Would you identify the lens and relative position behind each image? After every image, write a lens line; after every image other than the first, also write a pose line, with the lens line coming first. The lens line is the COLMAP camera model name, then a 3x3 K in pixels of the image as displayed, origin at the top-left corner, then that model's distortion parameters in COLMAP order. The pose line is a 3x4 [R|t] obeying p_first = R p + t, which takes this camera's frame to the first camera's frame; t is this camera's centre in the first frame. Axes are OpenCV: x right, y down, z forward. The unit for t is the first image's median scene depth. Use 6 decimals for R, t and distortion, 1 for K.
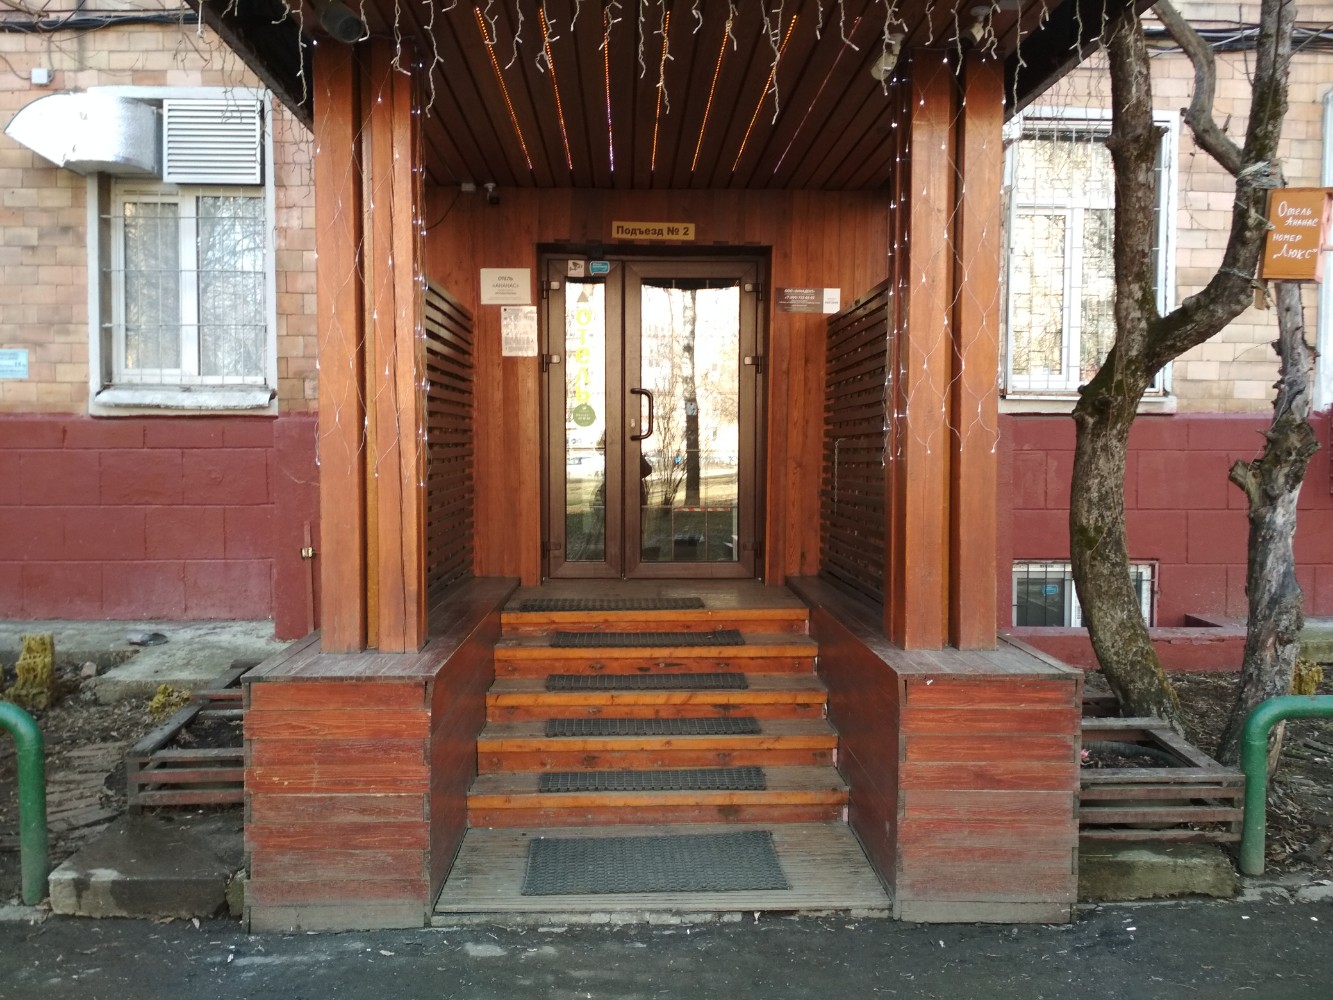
lens RADIAL K [[1177.3, 0, 668.7], [0, 1177.3, 502.0], [0, 0, 1]] dist [0.042662, -0.046305]
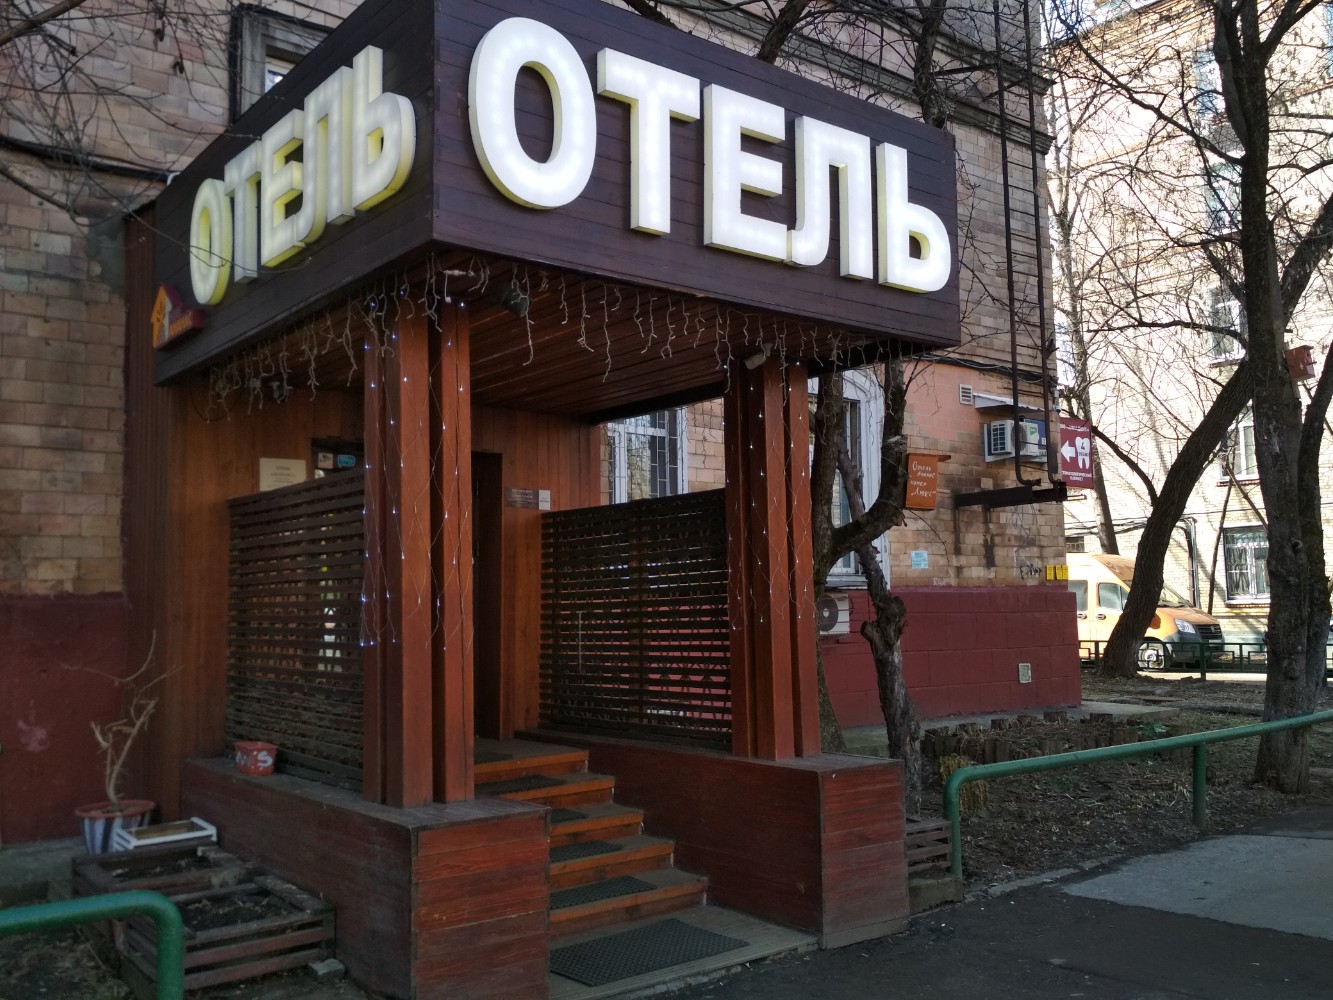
lens RADIAL K [[1177.3, 0, 667.6], [0, 1177.3, 496.4], [0, 0, 1]] dist [0.042662, -0.046305]
pose [[0.811788, 0.039955, 0.582583, -0.737484], [0.047245, 0.989892, -0.133722, -0.005054], [-0.582038, 0.136078, 0.801695, -0.098570]]
